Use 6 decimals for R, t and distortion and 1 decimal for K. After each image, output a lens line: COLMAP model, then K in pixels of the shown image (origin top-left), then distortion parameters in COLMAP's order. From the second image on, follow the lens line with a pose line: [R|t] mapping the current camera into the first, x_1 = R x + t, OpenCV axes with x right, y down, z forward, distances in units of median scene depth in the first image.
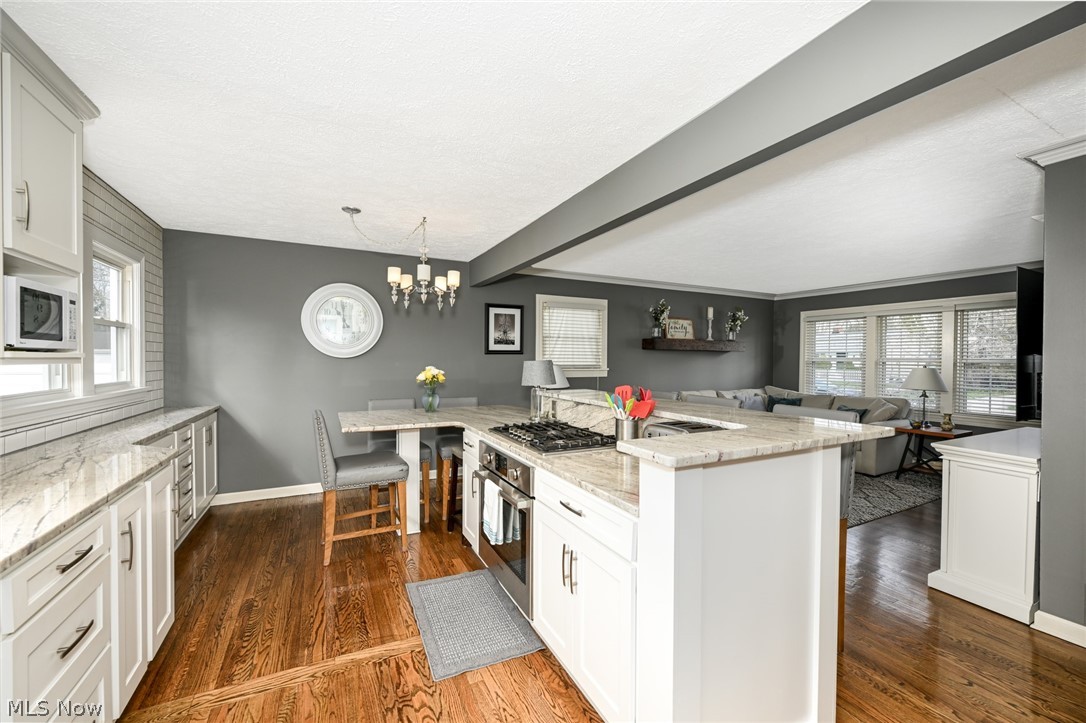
lens RADIAL K [[432.8, 0, 544.3], [0, 432.8, 360.9], [0, 0, 1]] dist [-0.001815, 0.000411]
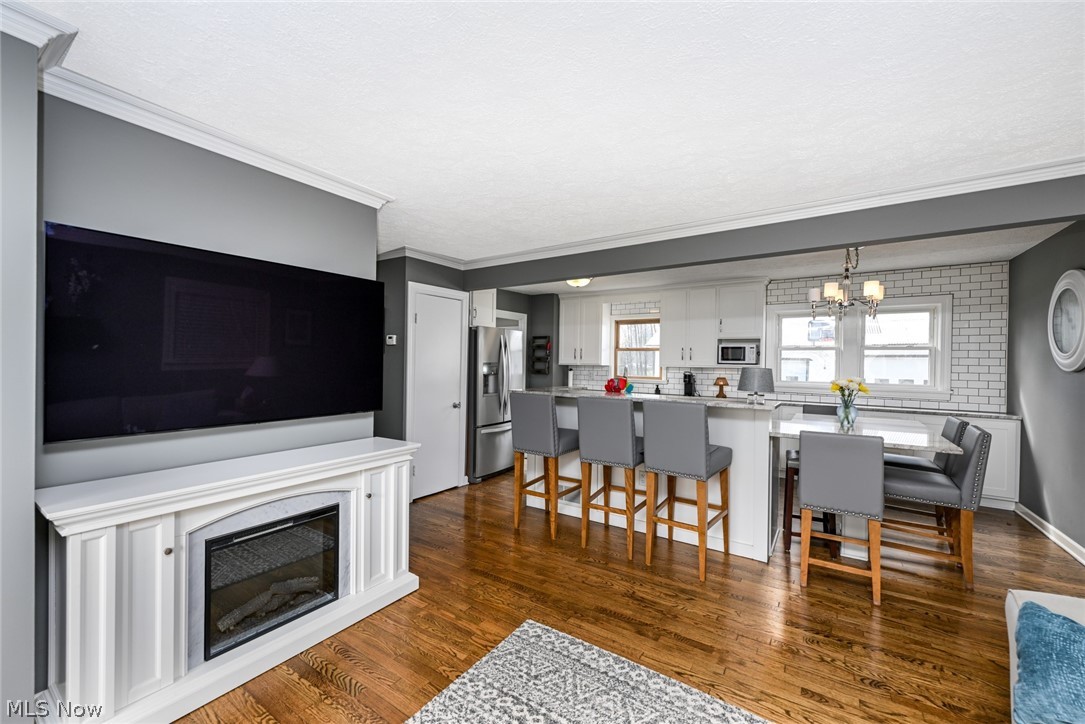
lens RADIAL K [[432.4, 0, 542.3], [0, 432.4, 363.5], [0, 0, 1]] dist [-0.001815, 0.000411]
pose [[-0.870862, -0.018064, -0.491195, 0.584598], [-0.023879, 0.999699, 0.005570, -0.003527], [0.490947, 0.016580, -0.871032, 1.030488]]
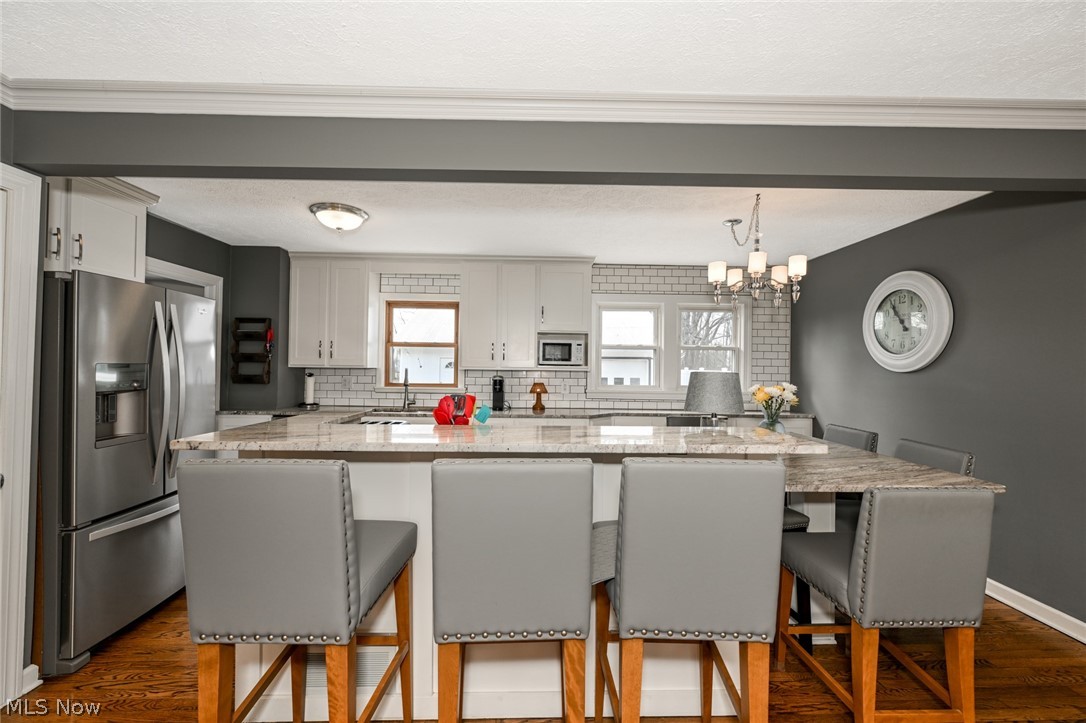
lens RADIAL K [[432.8, 0, 543.1], [0, 432.8, 363.6], [0, 0, 1]] dist [-0.001815, 0.000411]
pose [[-0.427721, -0.019075, -0.903710, 0.404001], [-0.020937, 0.999718, -0.011192, -0.000648], [0.903668, 0.014134, -0.428000, 0.653838]]
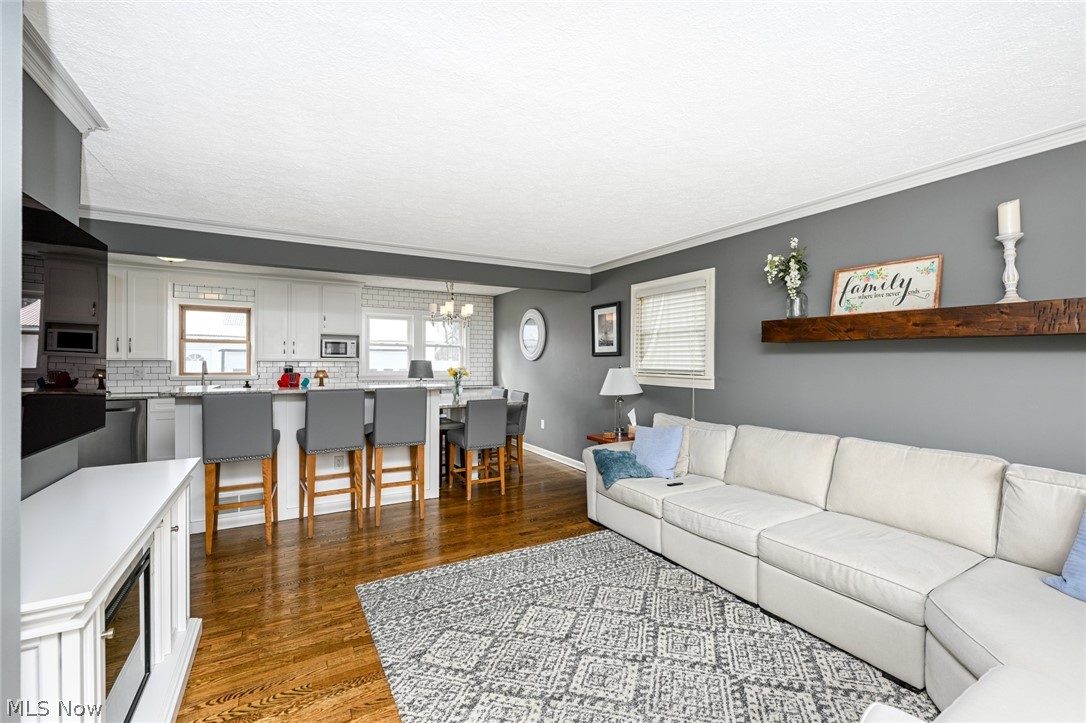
lens RADIAL K [[454.6, 0, 541.8], [0, 454.6, 363.8], [0, 0, 1]] dist [-0.001224, 0.000082]
pose [[0.049766, 0.000605, -0.998761, 0.914825], [-0.012254, 0.999925, -0.000005, 0.002737], [0.998686, 0.012239, 0.049770, 0.823520]]
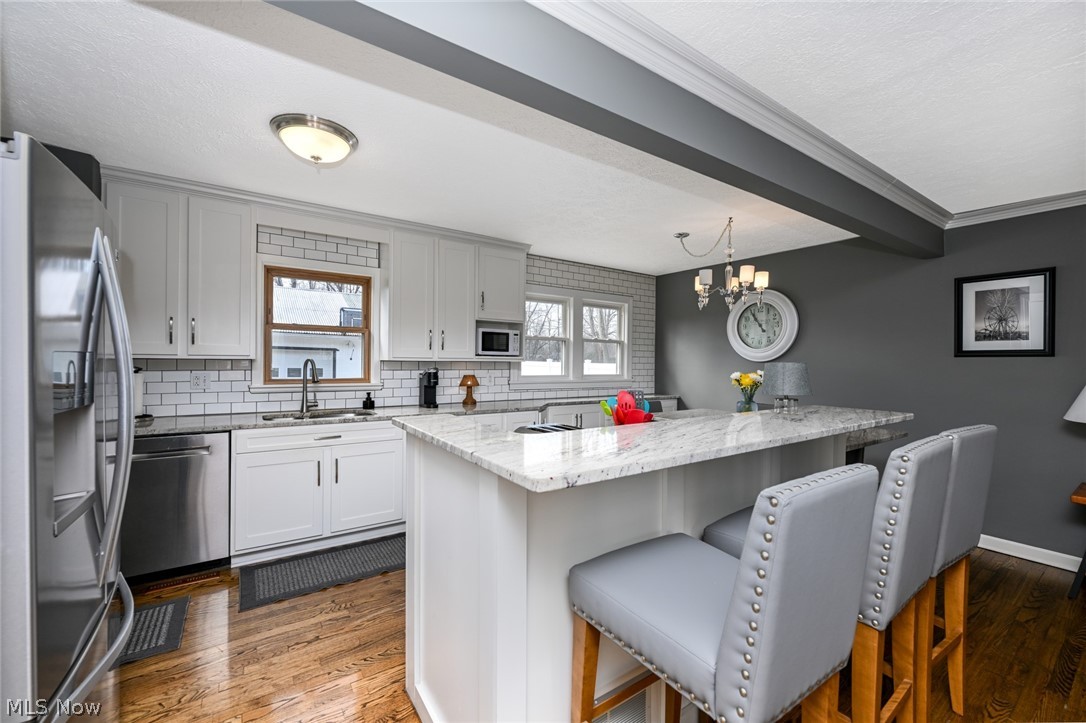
lens RADIAL K [[432.8, 0, 541.8], [0, 432.8, 361.0], [0, 0, 1]] dist [-0.001815, 0.000411]
pose [[0.126810, -0.002777, -0.991923, 0.426086], [-0.017043, 0.999842, -0.004978, 0.004464], [0.991781, 0.017537, 0.126743, 0.301623]]
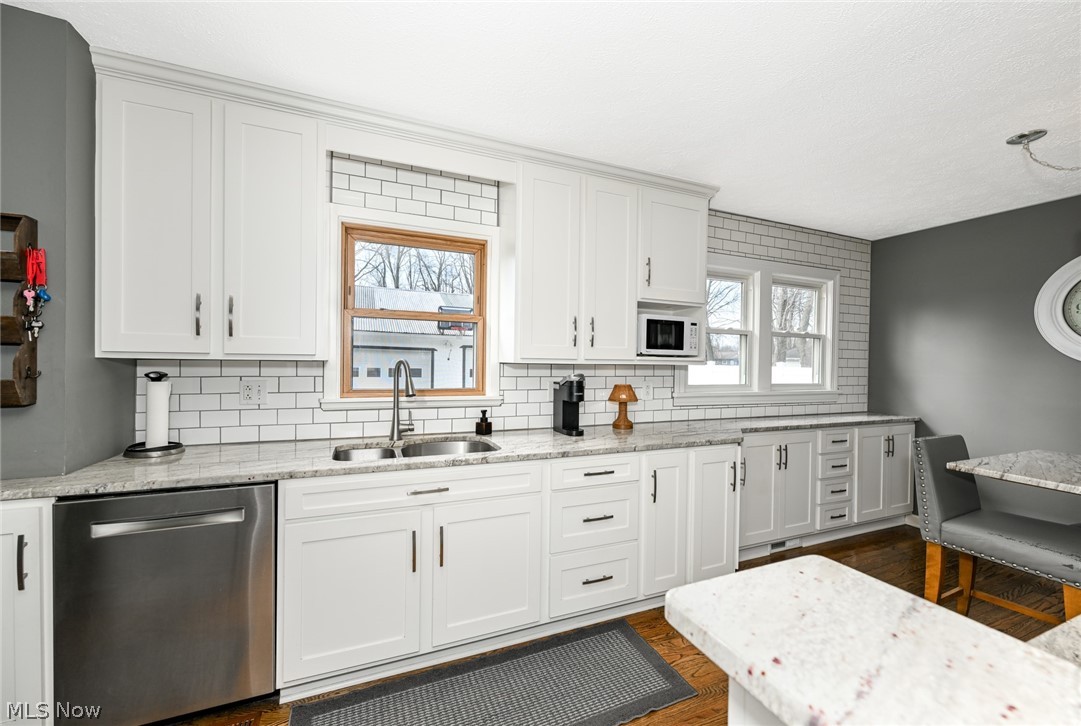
lens RADIAL K [[430.8, 0, 542.9], [0, 430.8, 364.4], [0, 0, 1]] dist [-0.001815, 0.000411]
pose [[-0.067219, 0.004728, -0.997727, 0.156285], [-0.022579, 0.999725, 0.006259, 0.002326], [0.997483, 0.022948, -0.067093, 0.206381]]
